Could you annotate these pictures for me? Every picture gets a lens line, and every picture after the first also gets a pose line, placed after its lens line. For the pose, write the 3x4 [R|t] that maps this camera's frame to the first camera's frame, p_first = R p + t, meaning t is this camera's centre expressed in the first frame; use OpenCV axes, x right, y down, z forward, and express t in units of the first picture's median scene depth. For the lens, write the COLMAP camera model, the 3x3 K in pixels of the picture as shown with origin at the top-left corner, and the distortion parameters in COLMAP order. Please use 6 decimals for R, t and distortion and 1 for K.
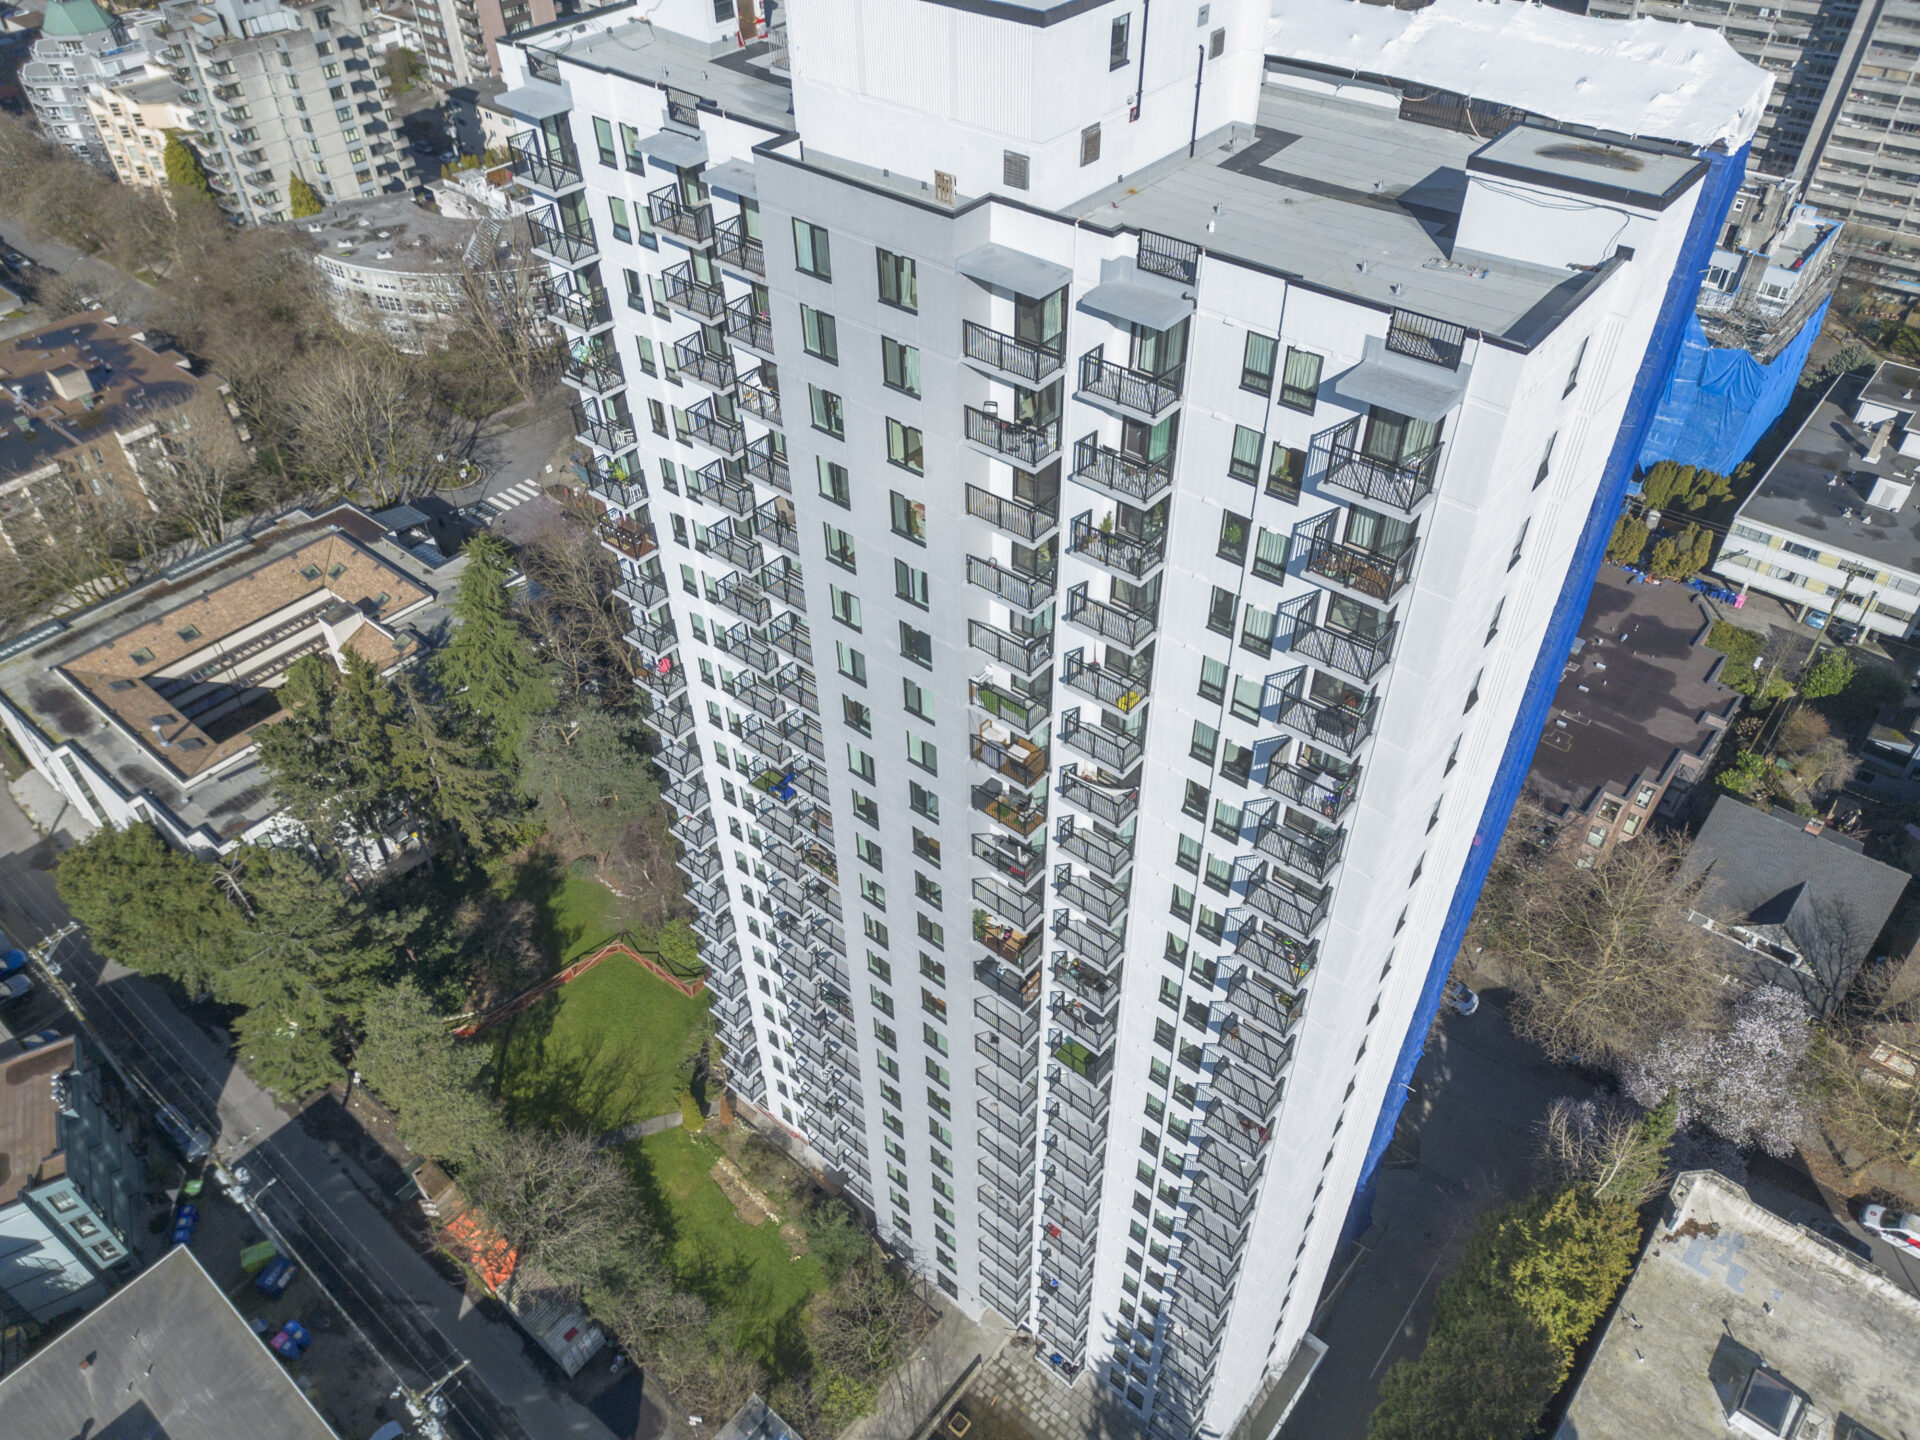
lens RADIAL K [[1353.6, 0, 953.7], [0, 1353.6, 726.0], [0, 0, 1]] dist [0.068136, -0.055000]
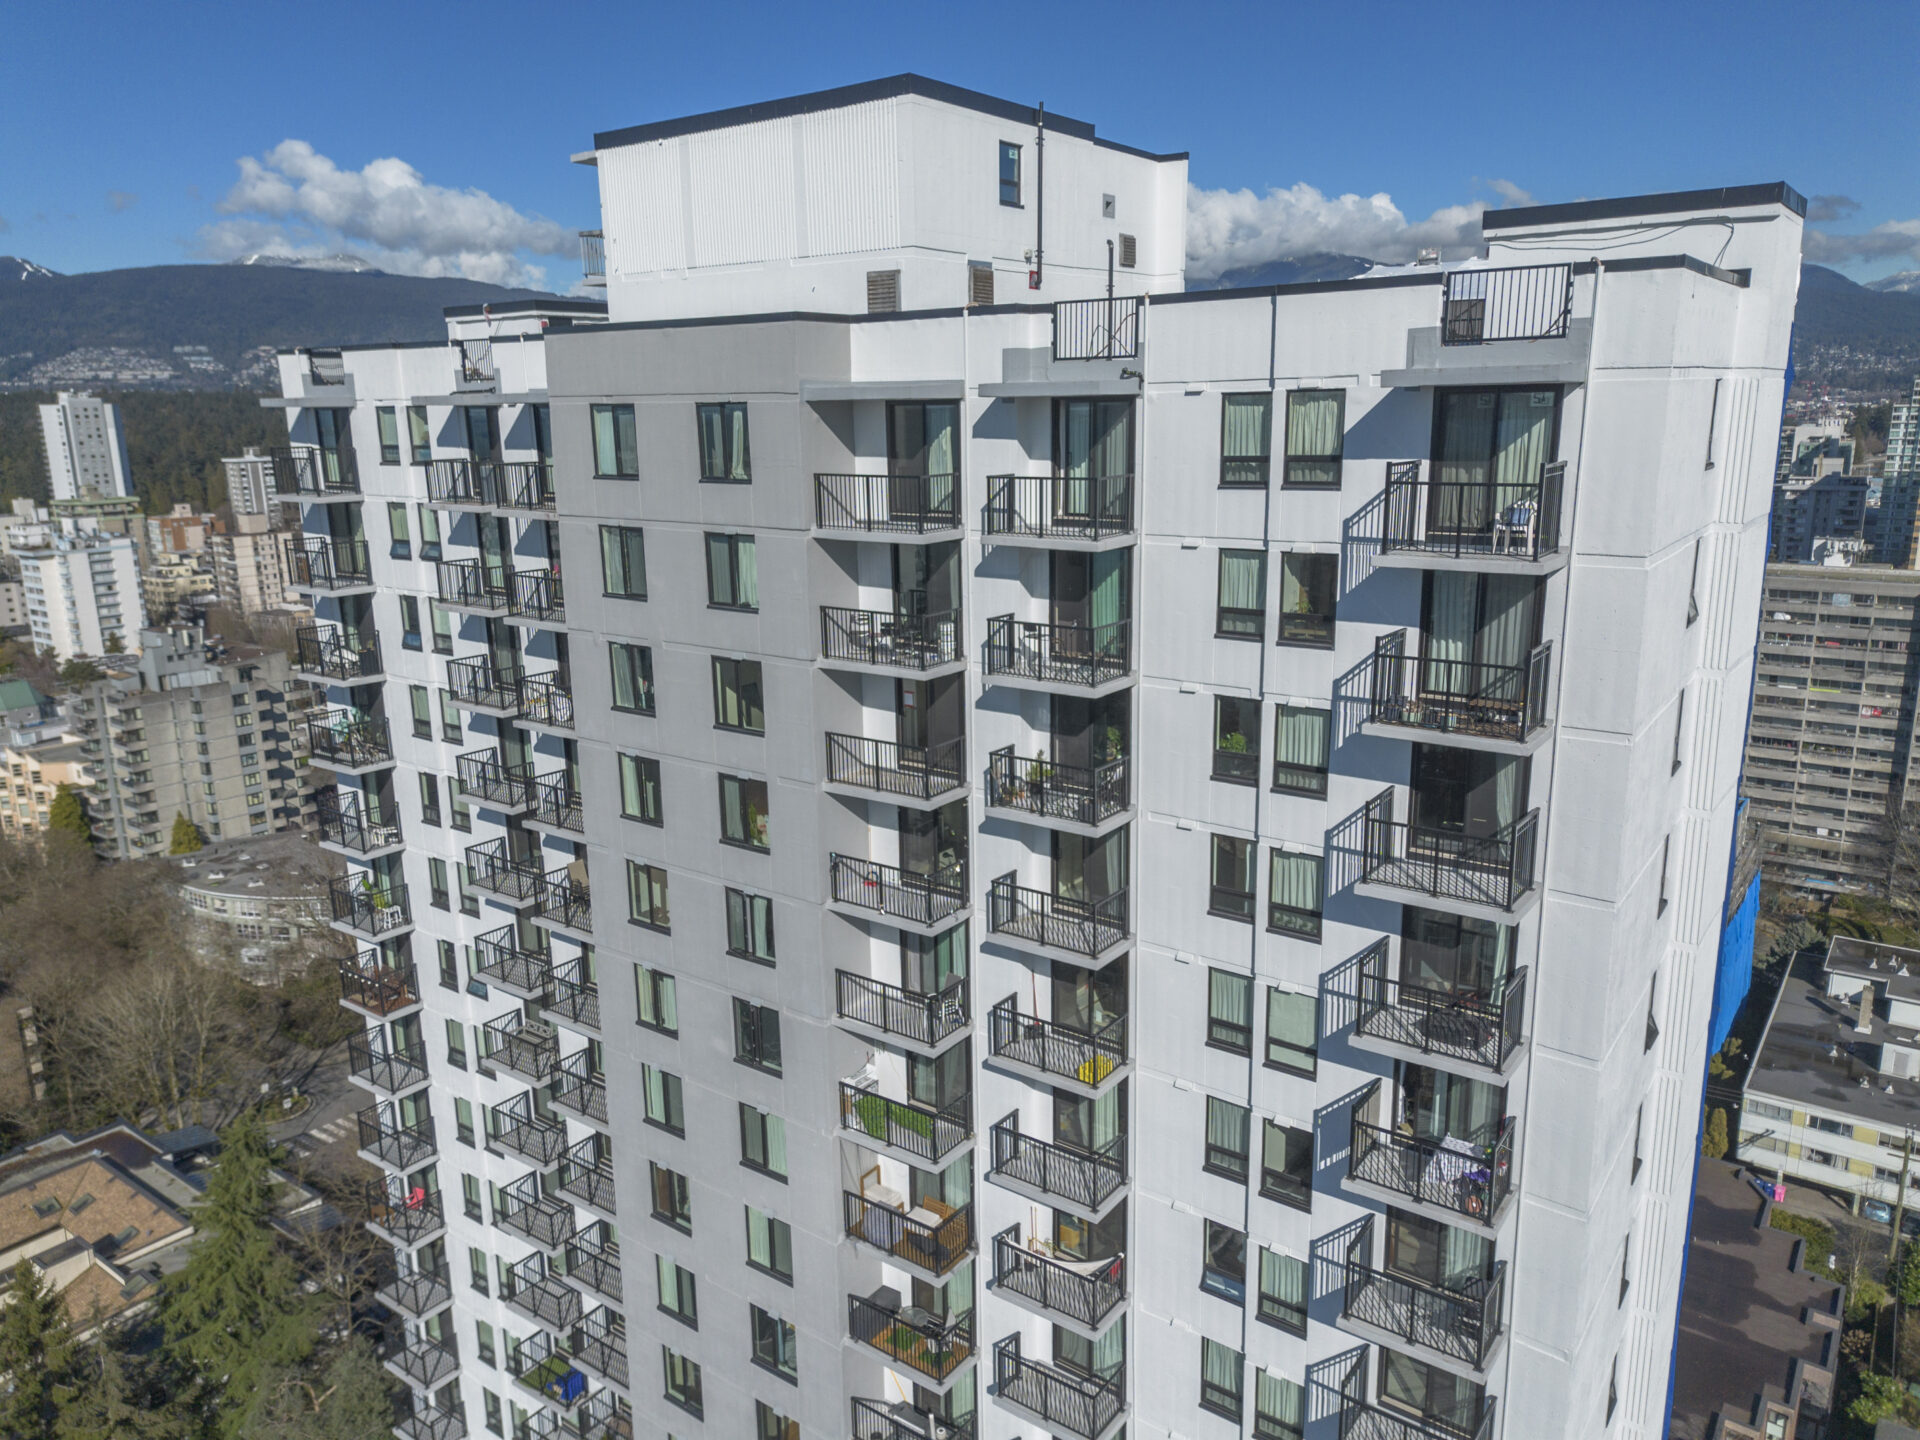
lens RADIAL K [[1353.6, 0, 948.3], [0, 1353.6, 723.8], [0, 0, 1]] dist [0.068136, -0.055000]
pose [[0.998243, -0.012734, 0.057868, 0.023060], [0.039082, 0.875563, -0.481521, 0.106382], [-0.044535, 0.482936, 0.874522, 0.302738]]
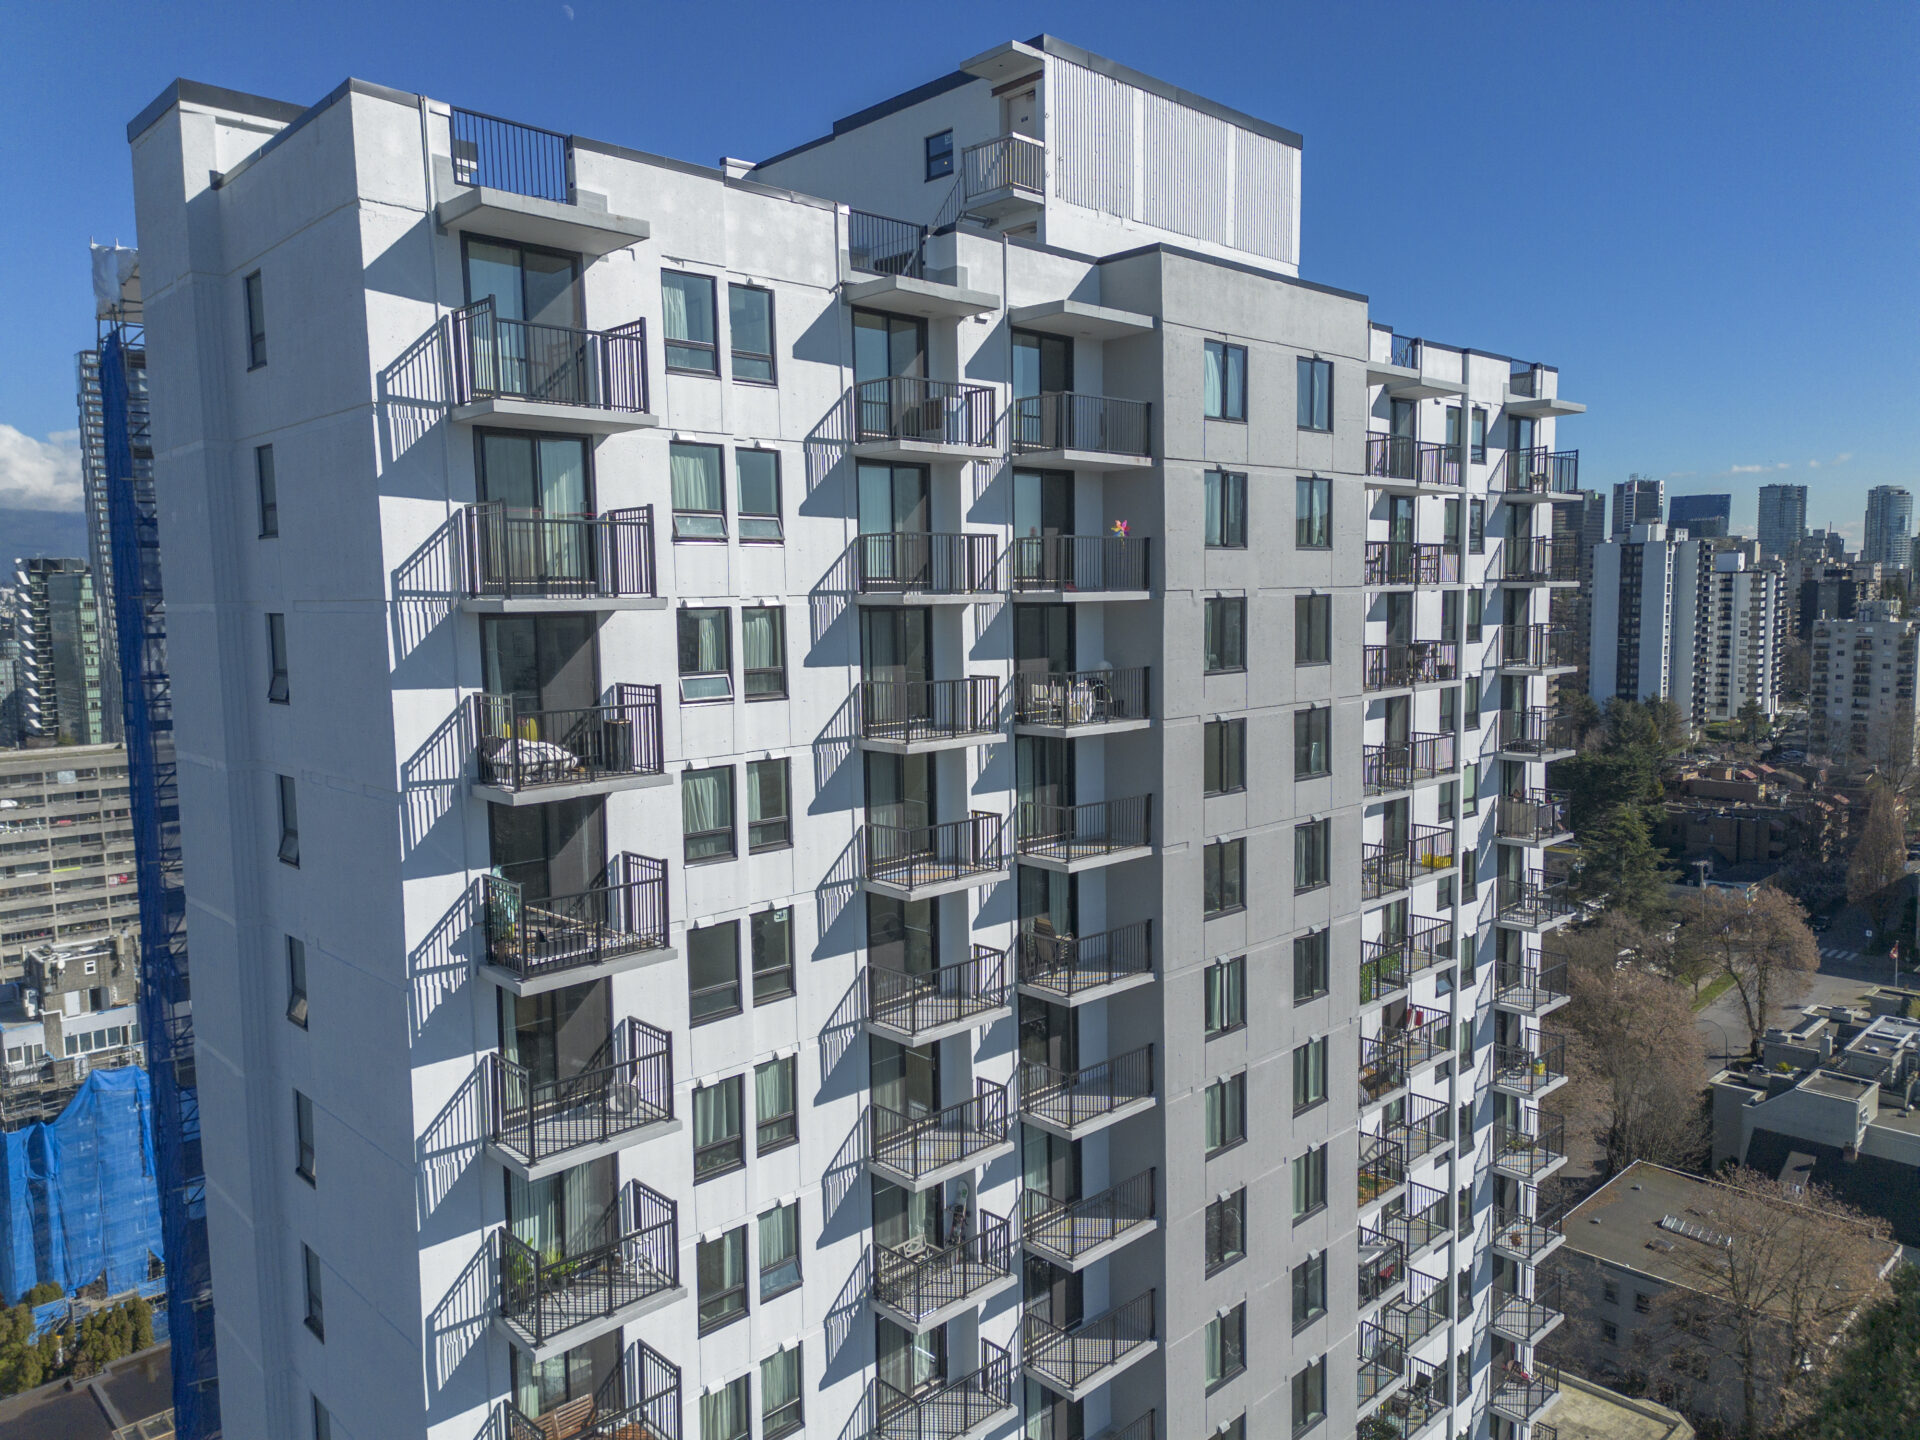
lens RADIAL K [[1353.6, 0, 957.9], [0, 1353.6, 728.5], [0, 0, 1]] dist [0.068136, -0.055000]
pose [[0.104185, -0.082418, 0.991137, -0.598412], [0.678233, 0.734776, -0.010193, -0.218612], [-0.727424, 0.673284, 0.132451, 0.812340]]
